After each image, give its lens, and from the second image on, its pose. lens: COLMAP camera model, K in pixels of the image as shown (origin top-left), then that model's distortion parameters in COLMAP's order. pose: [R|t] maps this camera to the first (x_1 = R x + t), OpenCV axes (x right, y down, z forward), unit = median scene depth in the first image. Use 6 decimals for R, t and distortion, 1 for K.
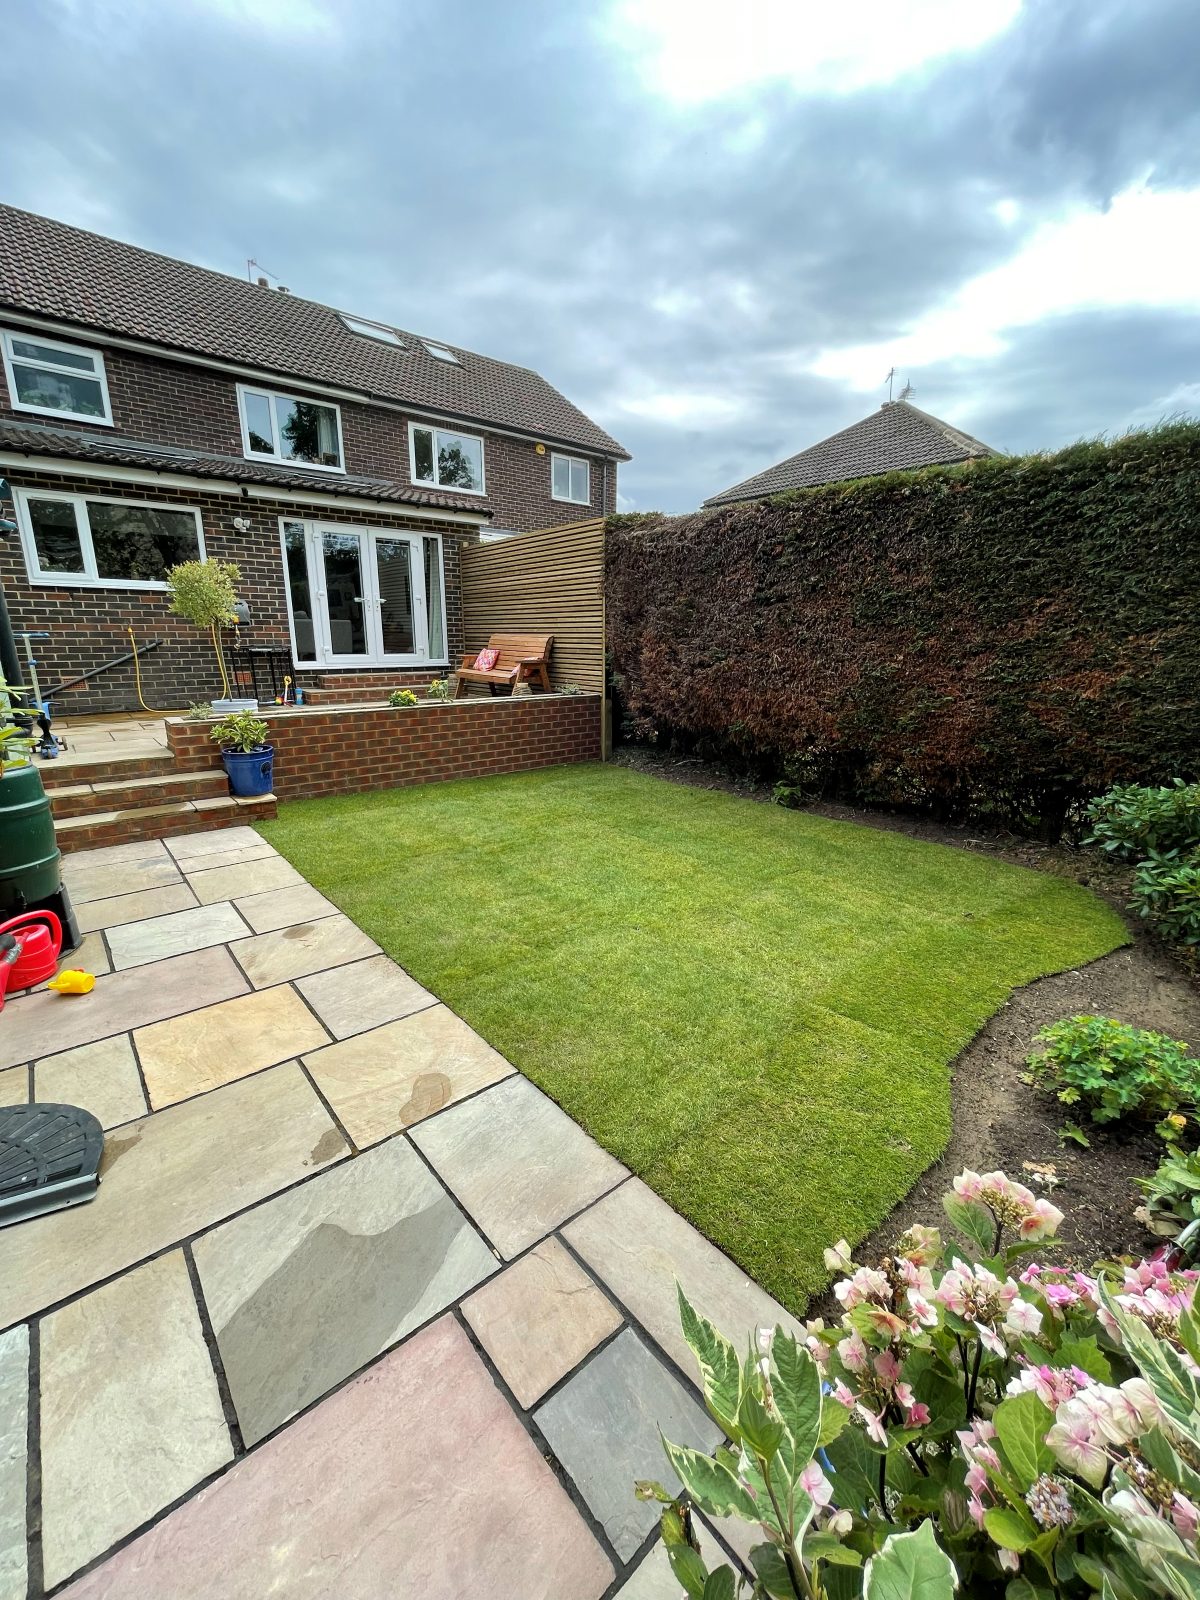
lens RADIAL K [[642.3, 0, 583.6], [0, 642.3, 793.0], [0, 0, 1]] dist [-0.003647, -0.000137]
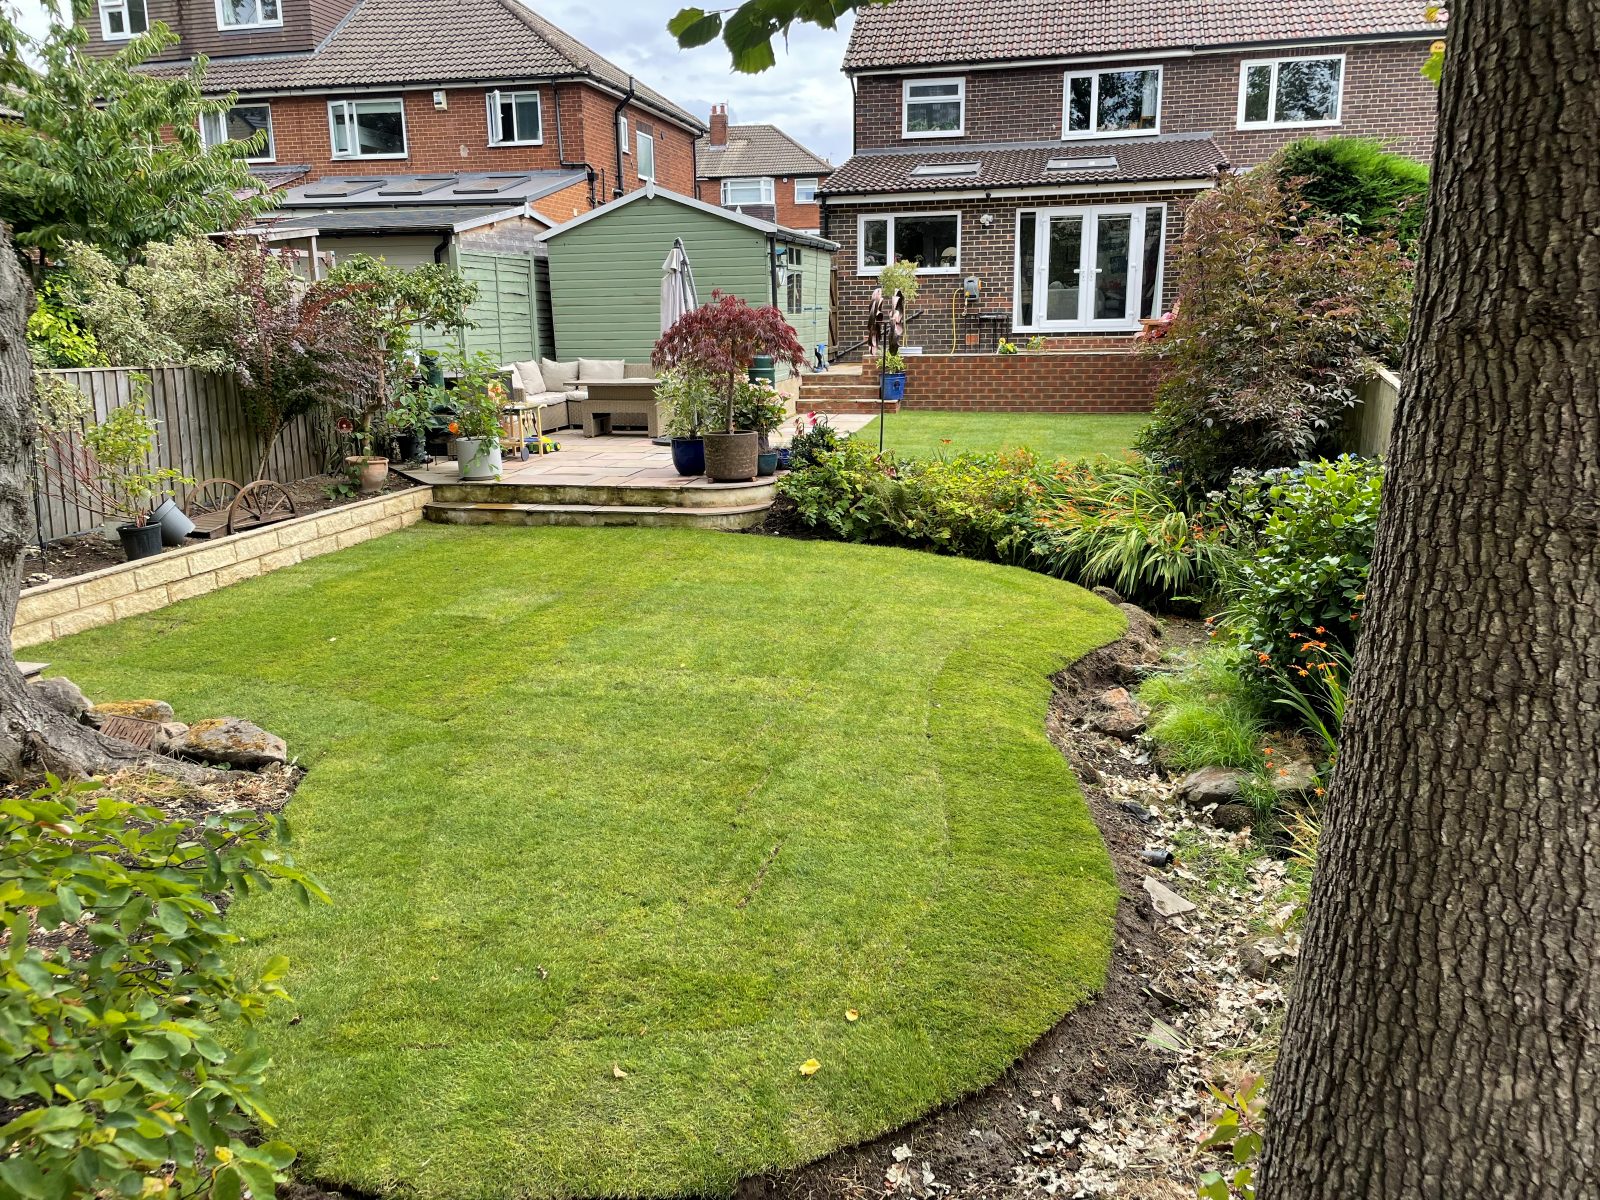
lens RADIAL K [[1227.1, 0, 796.3], [0, 1227.1, 579.9], [0, 0, 1]] dist [0.084936, -0.115427]
pose [[0.596586, 0.157381, -0.786966, 1.210251], [-0.172651, 0.982792, 0.065659, 0.184372], [0.783758, 0.096699, 0.613492, -0.705079]]
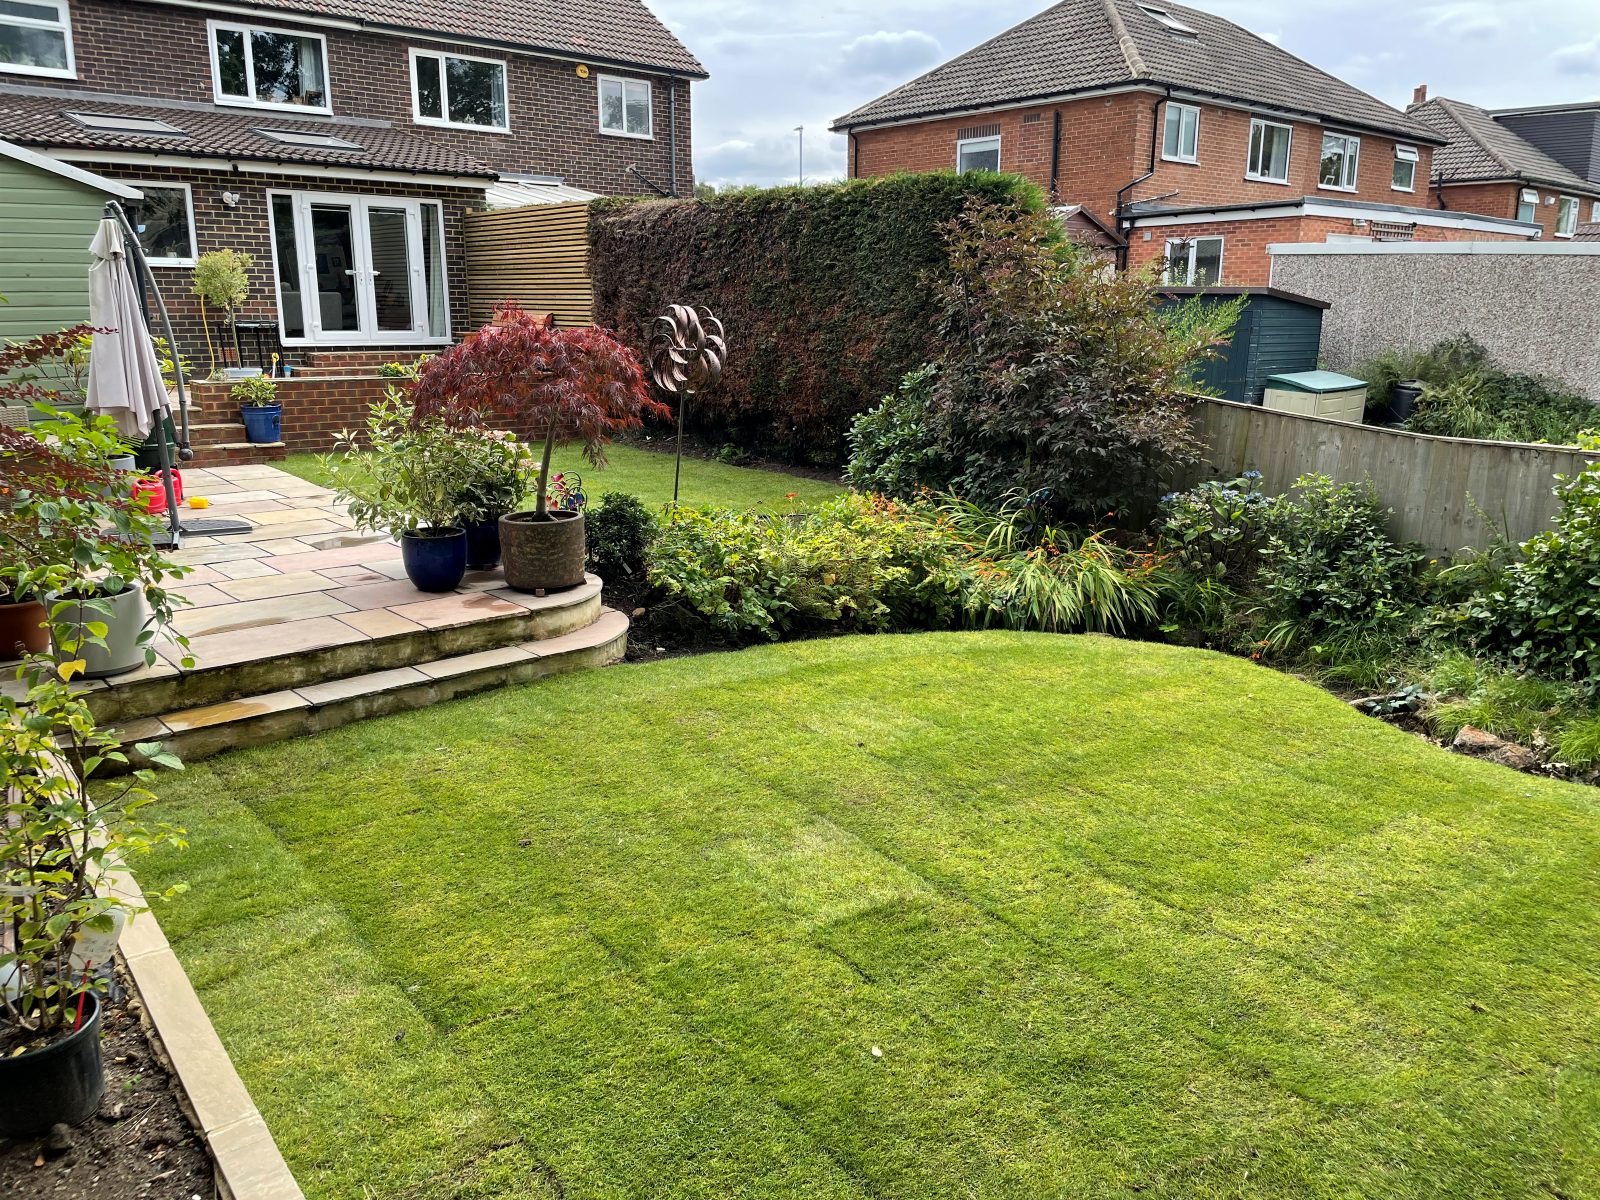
lens RADIAL K [[1227.1, 0, 796.3], [0, 1227.1, 579.9], [0, 0, 1]] dist [0.084936, -0.115427]
pose [[0.999929, -0.002642, 0.011627, 0.289112], [0.002853, 0.999832, -0.018123, 0.188939], [-0.011577, 0.018155, 0.999768, -0.842362]]
